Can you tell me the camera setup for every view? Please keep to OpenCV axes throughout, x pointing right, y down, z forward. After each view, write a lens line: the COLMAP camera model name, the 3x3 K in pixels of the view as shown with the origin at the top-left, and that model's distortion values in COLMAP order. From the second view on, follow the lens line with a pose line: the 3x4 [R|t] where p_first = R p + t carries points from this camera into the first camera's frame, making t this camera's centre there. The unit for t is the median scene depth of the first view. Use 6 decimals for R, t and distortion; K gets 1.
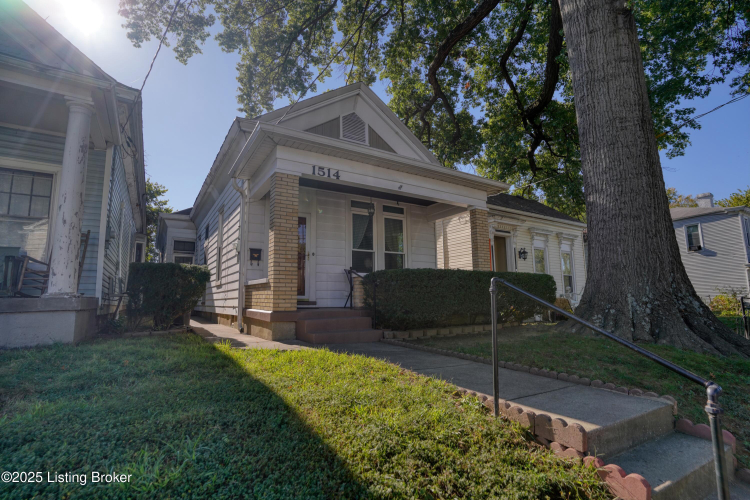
lens RADIAL K [[365.7, 0, 372.8], [0, 365.7, 250.8], [0, 0, 1]] dist [-0.078110, 0.035213]
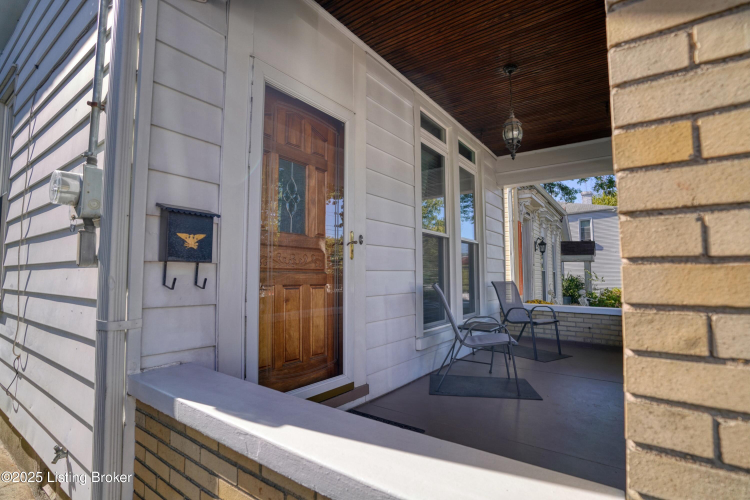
lens RADIAL K [[365.7, 0, 372.8], [0, 365.7, 250.8], [0, 0, 1]] dist [-0.078110, 0.035213]
pose [[0.923005, 0.037424, 0.382963, -0.207101], [-0.063730, 0.996382, 0.056231, -0.000022], [-0.379473, -0.076308, 0.922051, 0.518504]]
